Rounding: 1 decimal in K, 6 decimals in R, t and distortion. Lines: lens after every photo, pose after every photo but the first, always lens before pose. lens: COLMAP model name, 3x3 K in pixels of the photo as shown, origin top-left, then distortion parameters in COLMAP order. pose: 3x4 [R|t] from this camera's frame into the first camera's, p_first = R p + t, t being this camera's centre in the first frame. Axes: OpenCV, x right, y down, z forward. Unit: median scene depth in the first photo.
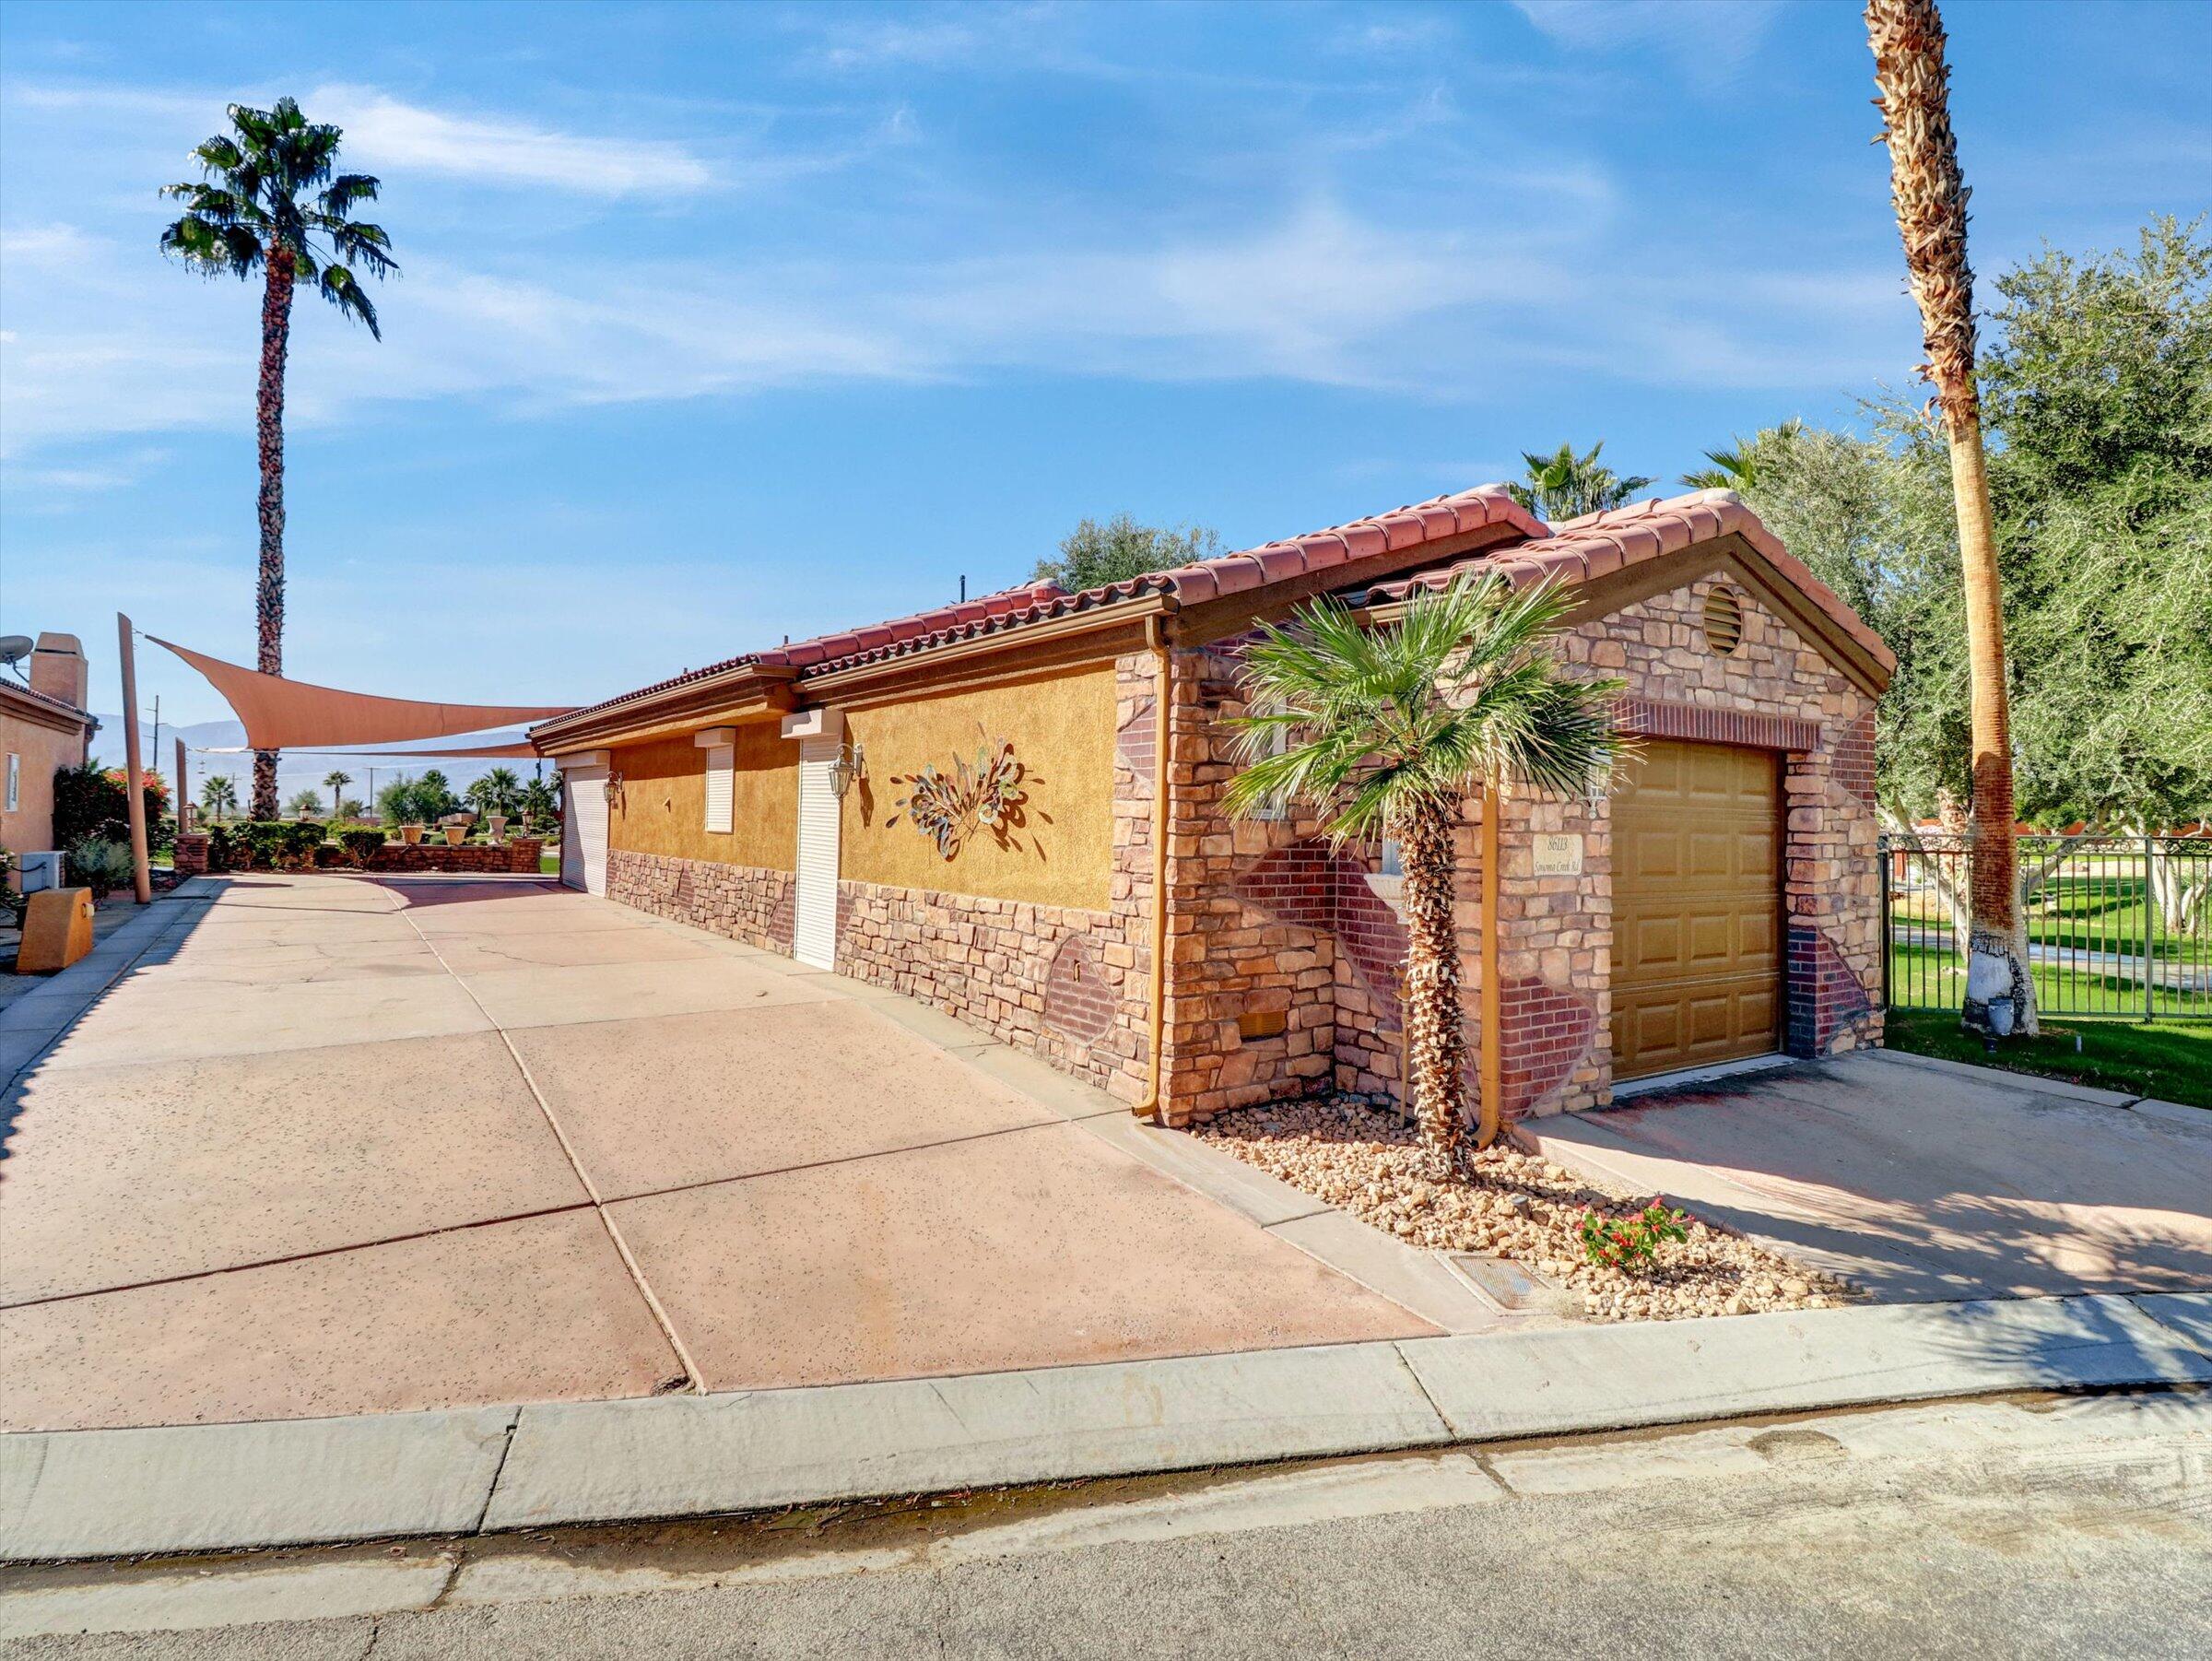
lens RADIAL K [[1155.4, 0, 1164.2], [0, 1155.4, 802.3], [0, 0, 1]] dist [0.000123, -0.012564]
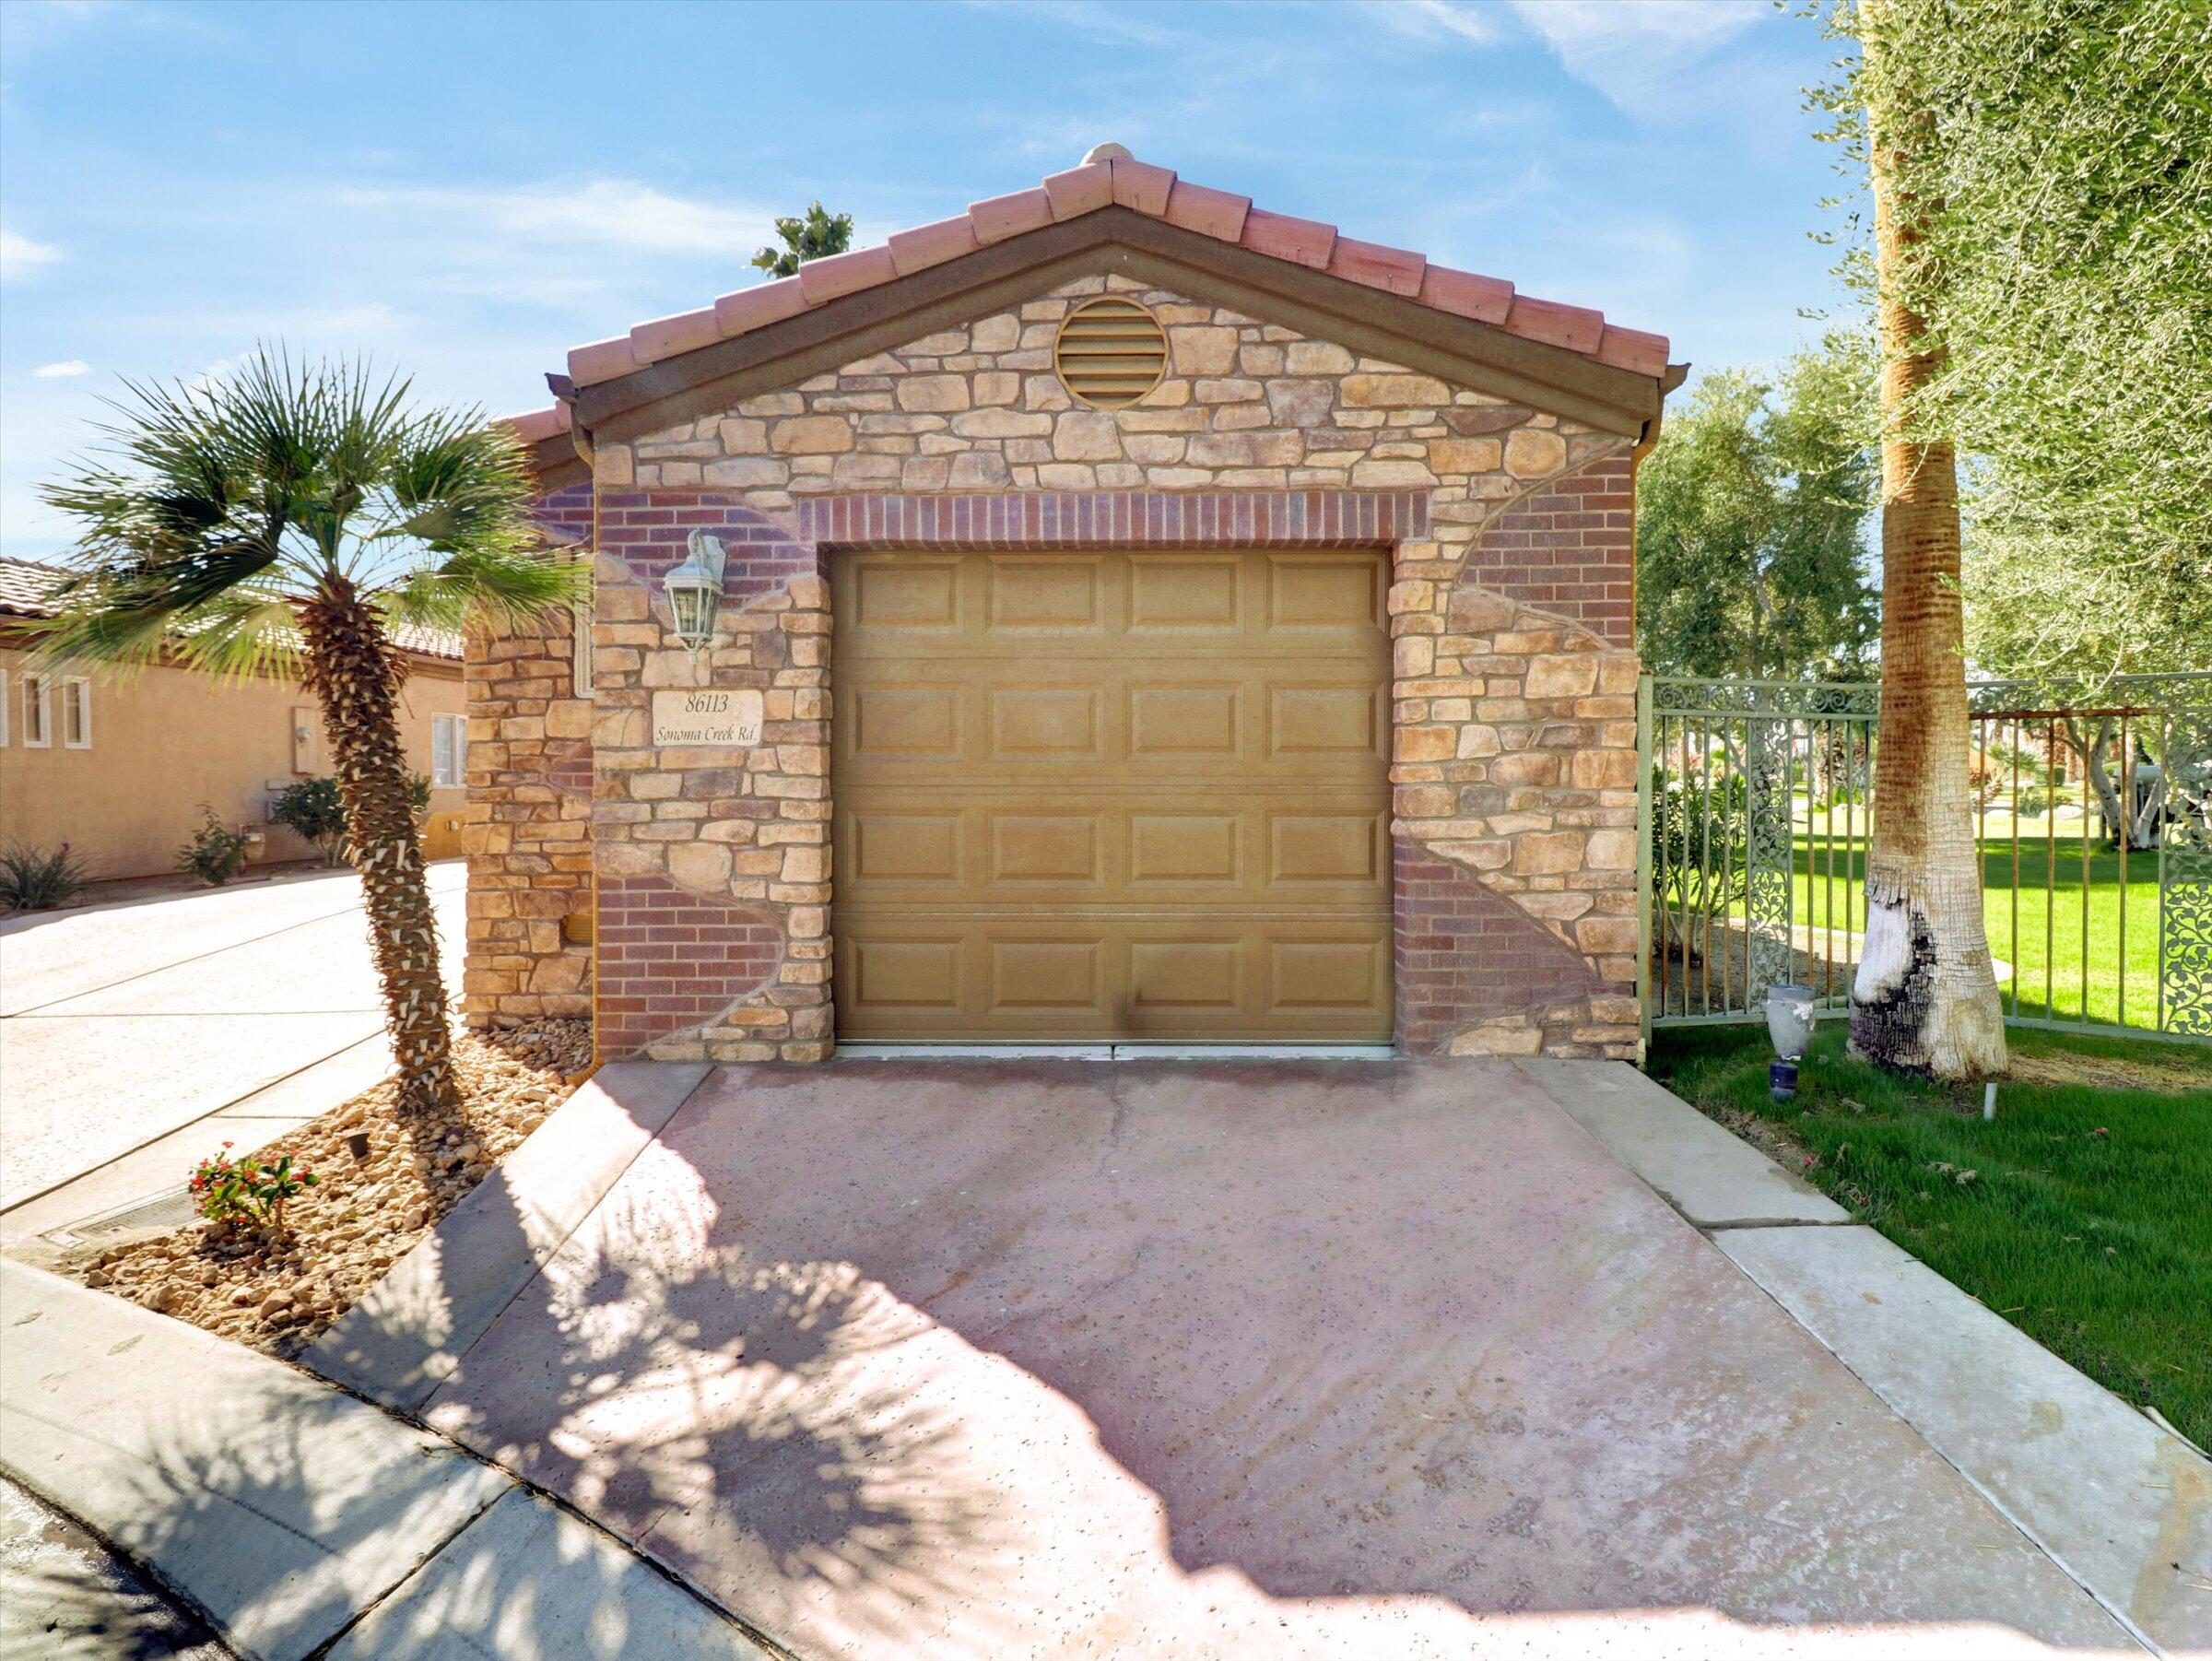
lens RADIAL K [[1155.4, 0, 1096.6], [0, 1155.4, 793.5], [0, 0, 1]] dist [0.000123, -0.012564]
pose [[0.815315, -0.011574, -0.578902, 0.947887], [0.028862, 0.999370, 0.020667, 0.083543], [0.578298, -0.033558, 0.815135, 0.519446]]
